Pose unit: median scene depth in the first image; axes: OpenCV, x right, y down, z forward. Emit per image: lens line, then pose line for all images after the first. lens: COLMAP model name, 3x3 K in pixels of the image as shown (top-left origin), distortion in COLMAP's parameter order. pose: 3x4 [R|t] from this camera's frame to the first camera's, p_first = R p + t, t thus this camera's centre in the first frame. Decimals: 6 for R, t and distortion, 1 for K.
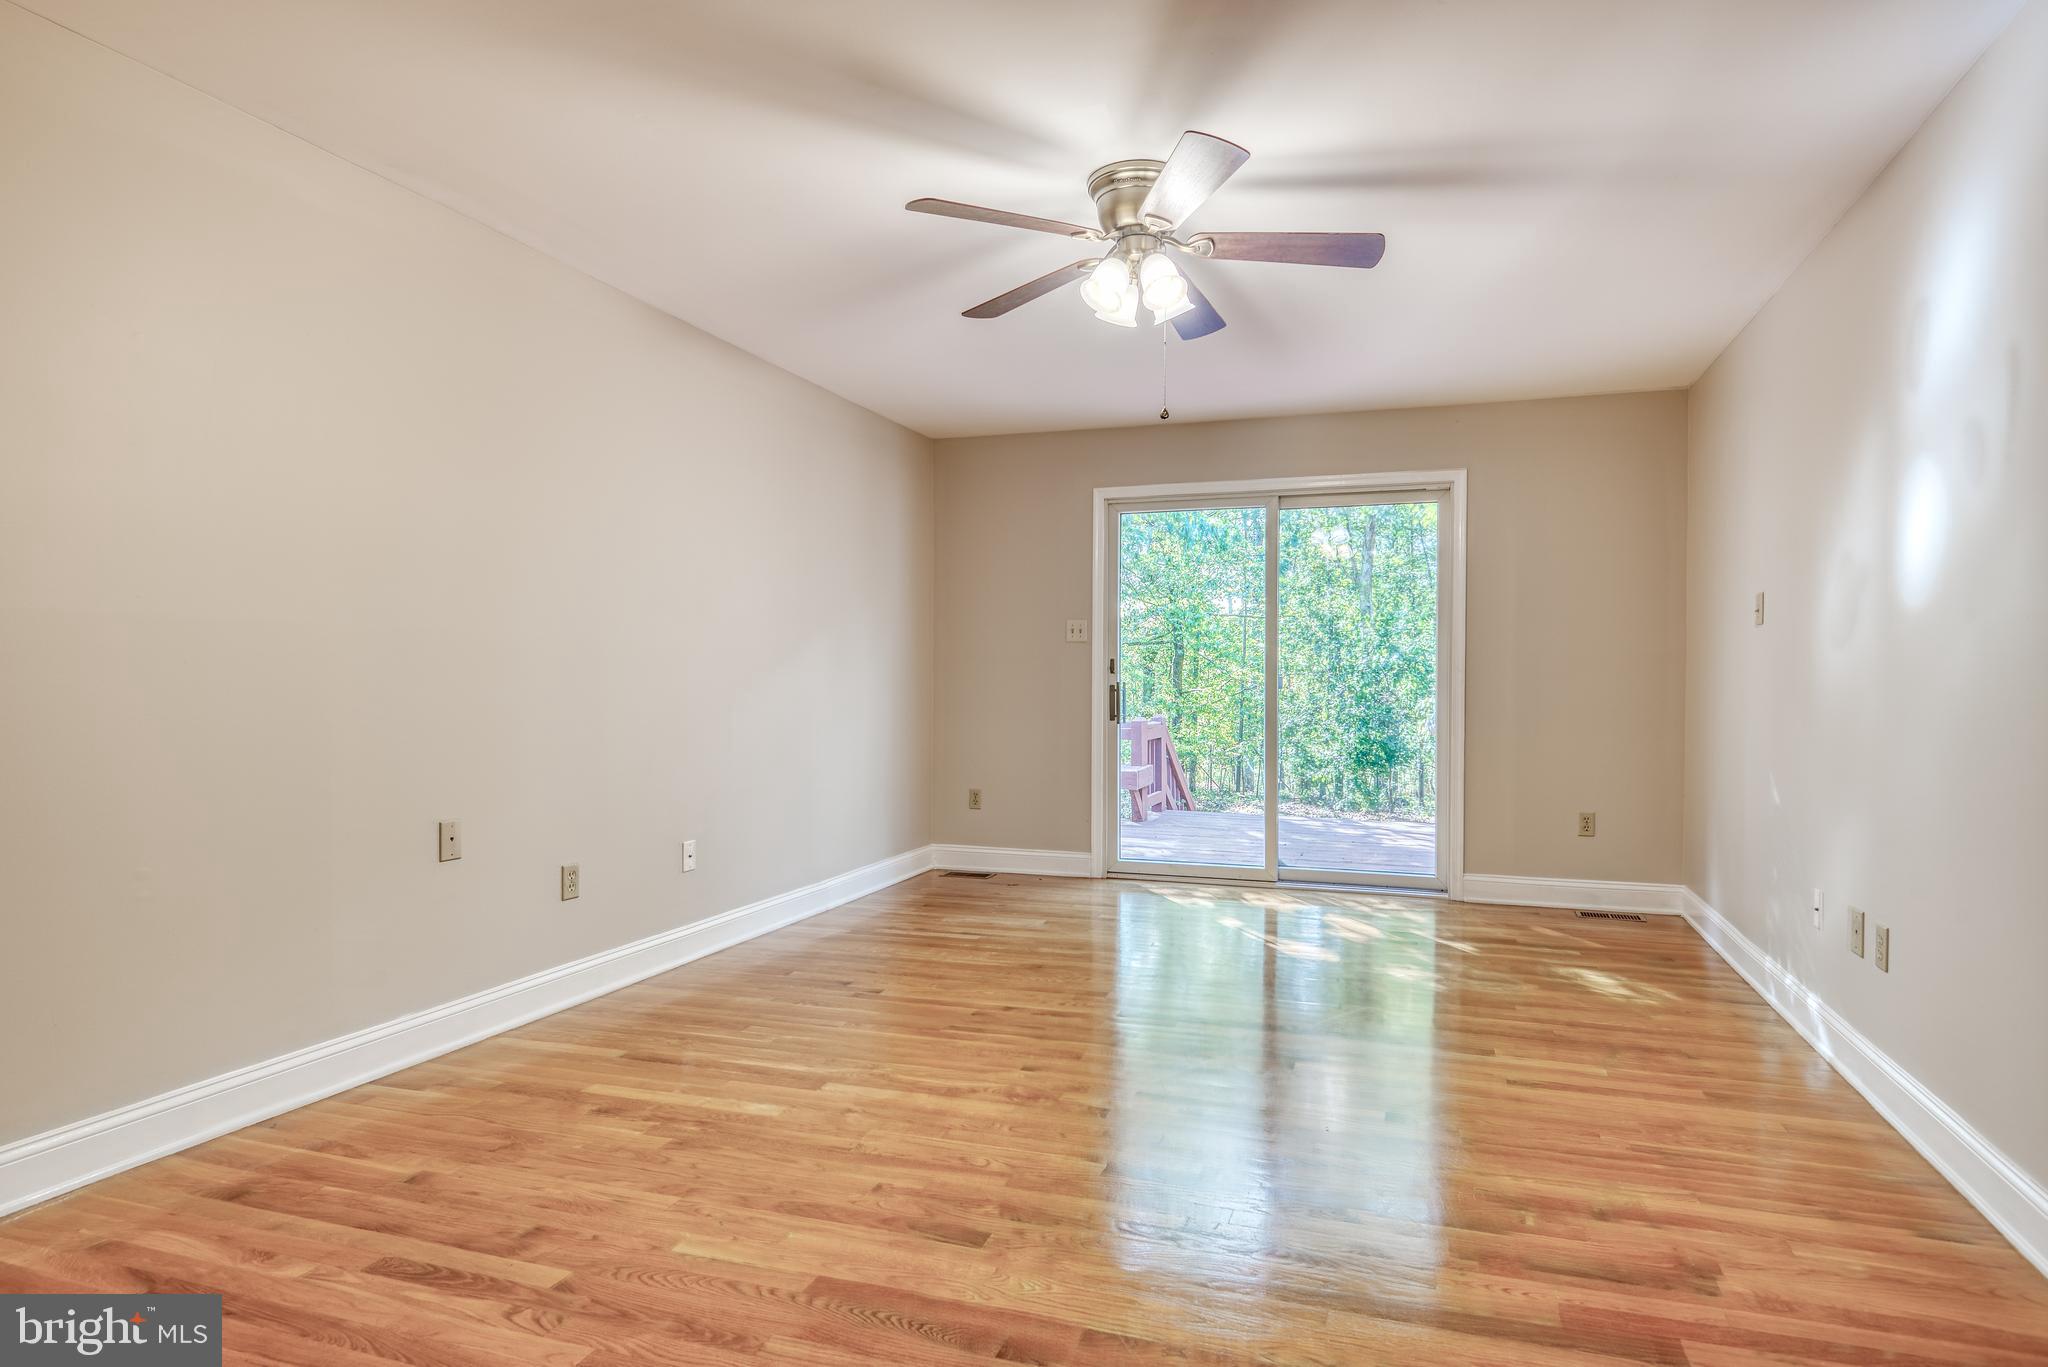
lens RADIAL K [[1059.6, 0, 1137.3], [0, 1059.6, 686.7], [0, 0, 1]] dist [-0.001259, -0.007193]
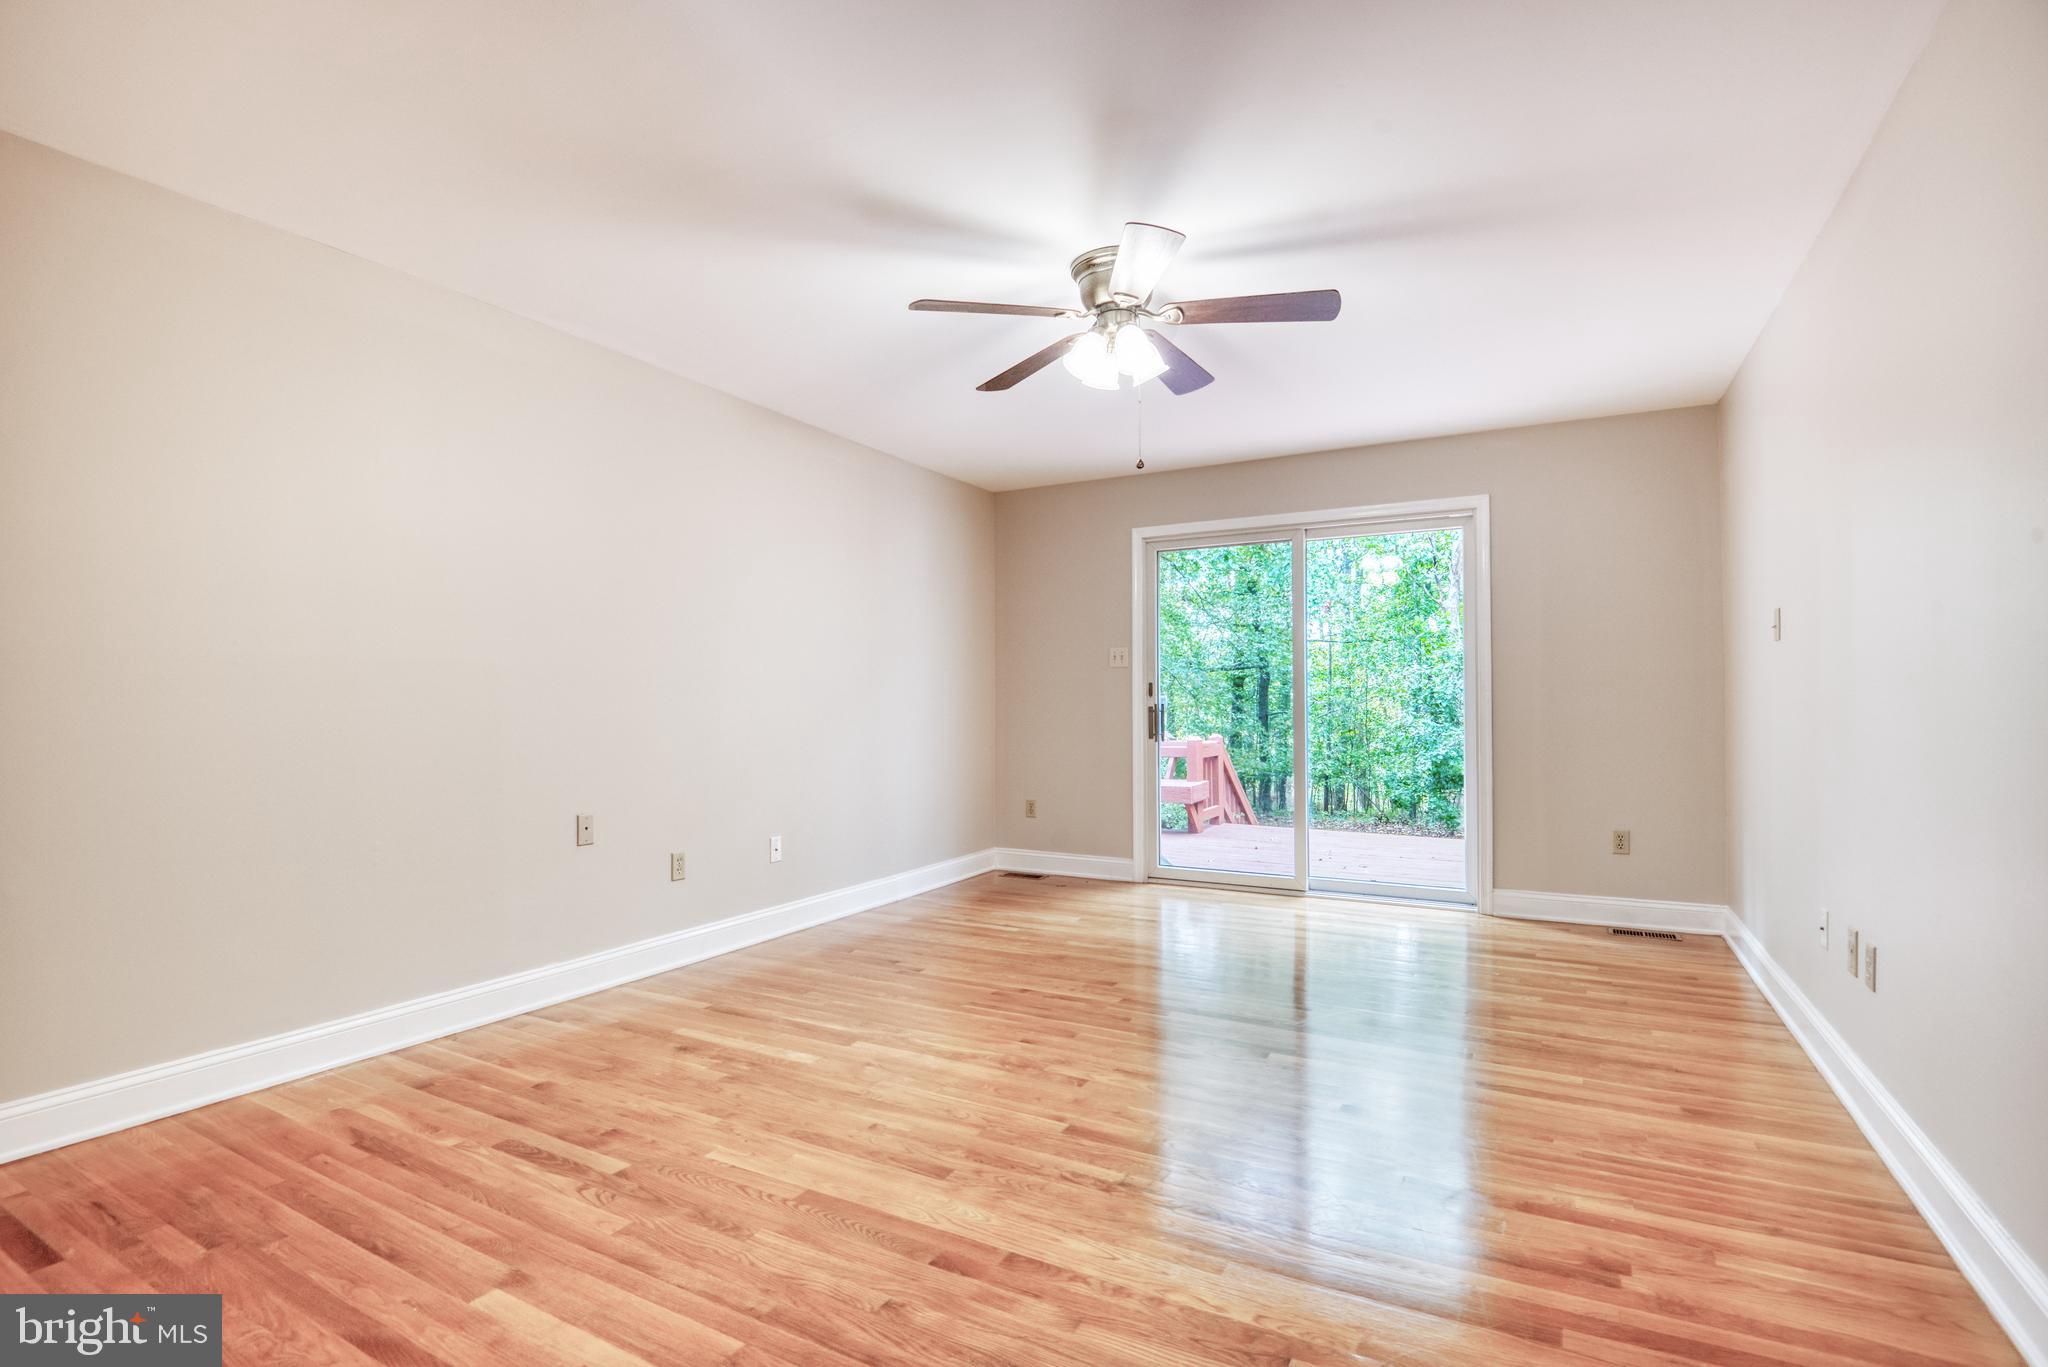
lens RADIAL K [[972.3, 0, 1009.6], [0, 972.3, 686.4], [0, 0, 1]] dist [-0.024519, -0.011406]
pose [[0.973763, -0.011295, -0.227284, 0.126712], [0.005892, 0.999684, -0.024438, 0.002971], [0.227488, 0.022458, 0.973522, -0.031023]]
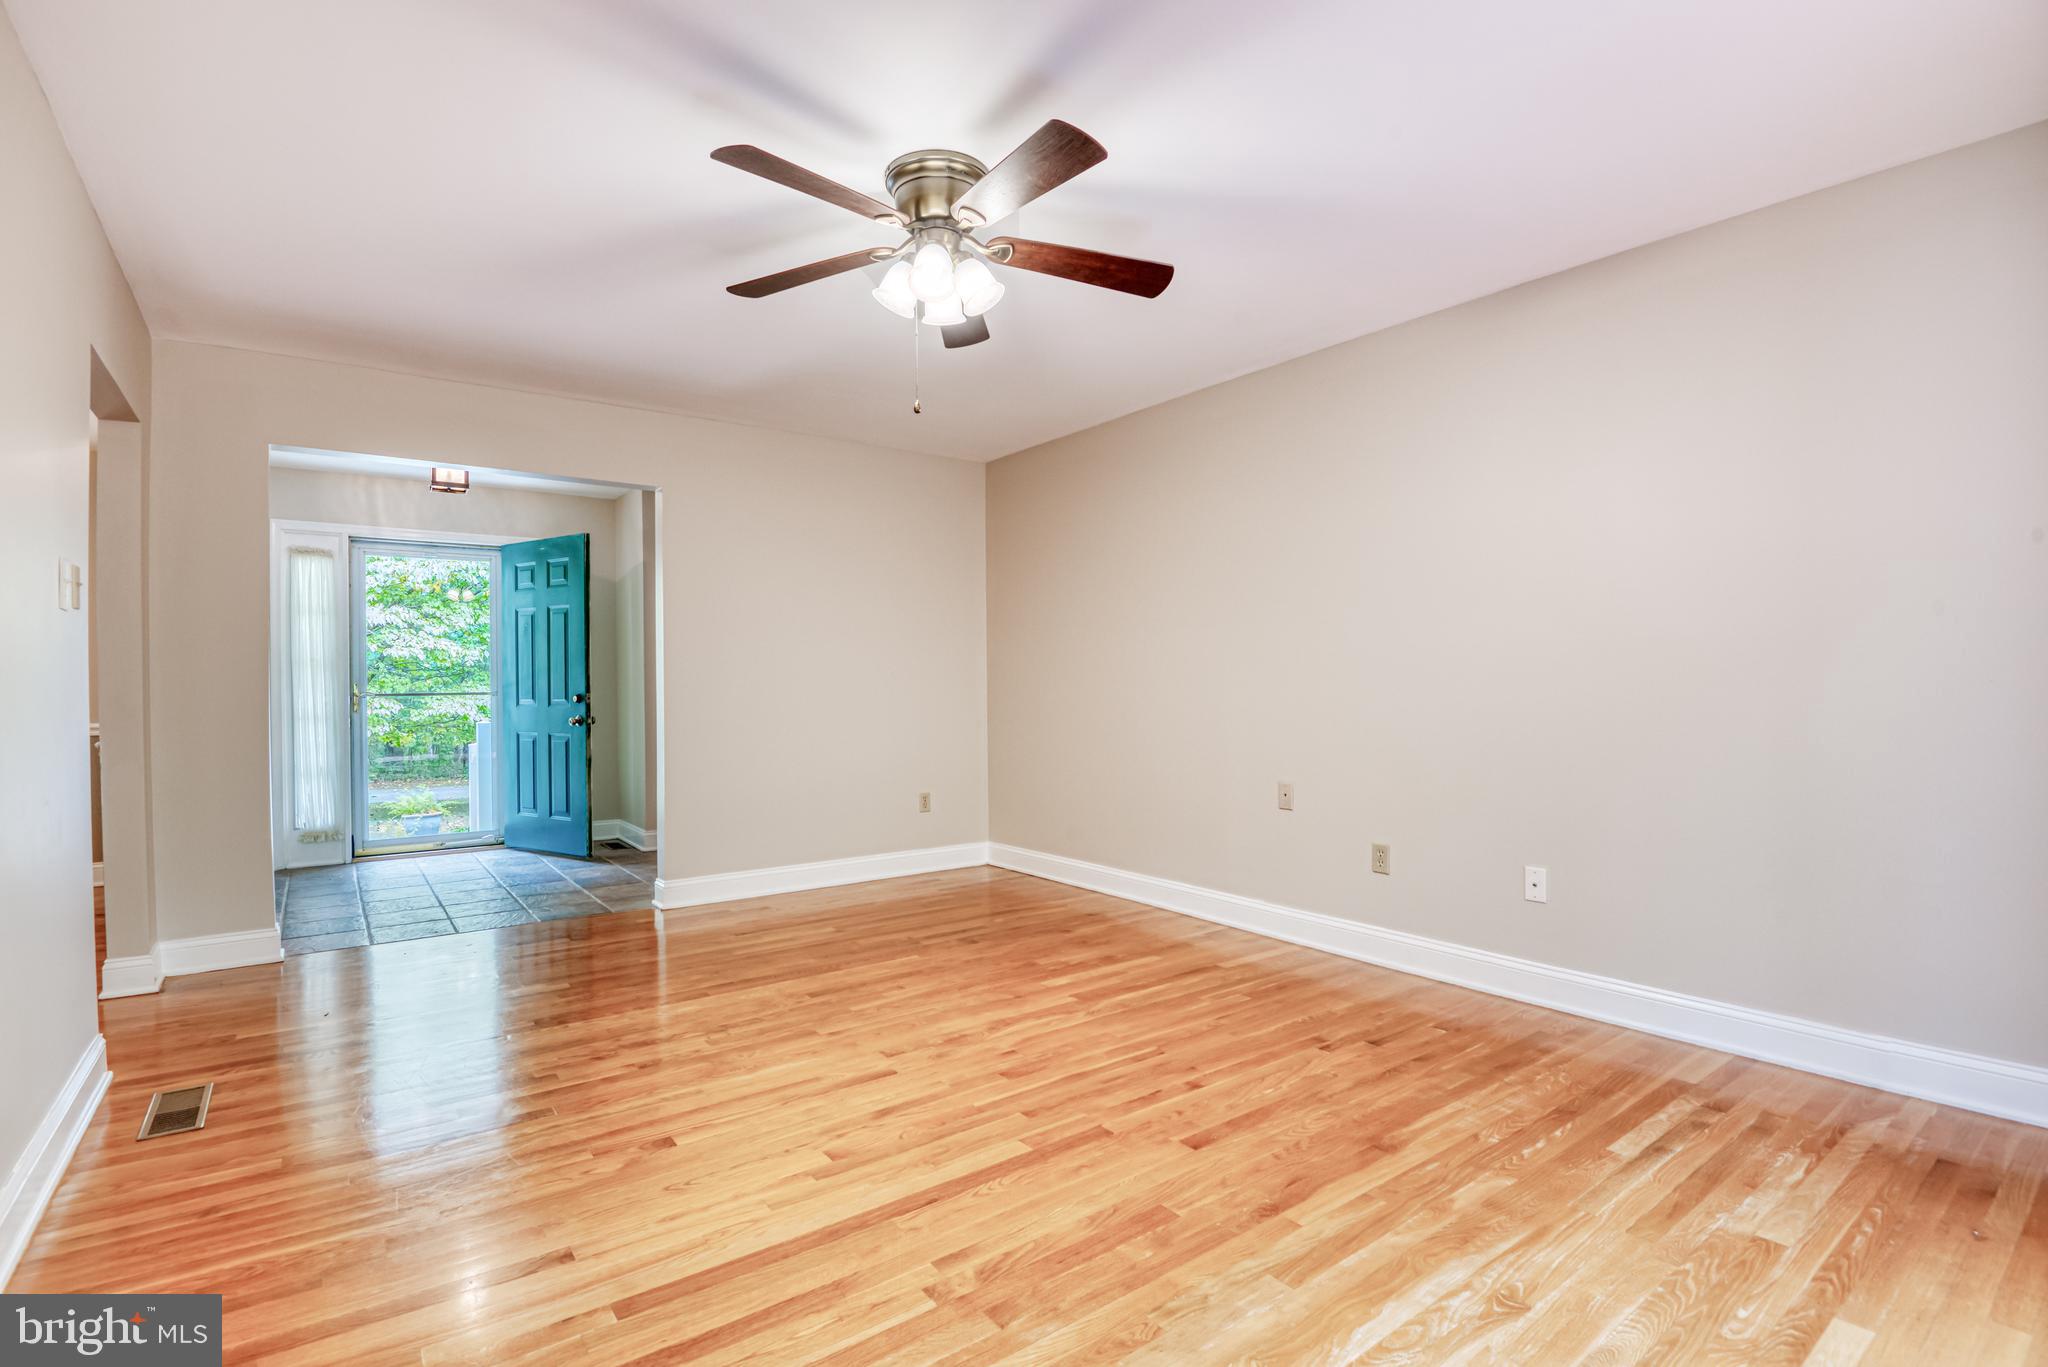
lens RADIAL K [[972.3, 0, 1009.6], [0, 972.3, 686.4], [0, 0, 1]] dist [-0.024519, -0.011406]
pose [[-0.613854, 0.000832, -0.789419, 0.689485], [-0.007760, 0.999945, 0.007088, -0.012418], [0.789381, 0.010476, -0.613814, 1.660203]]
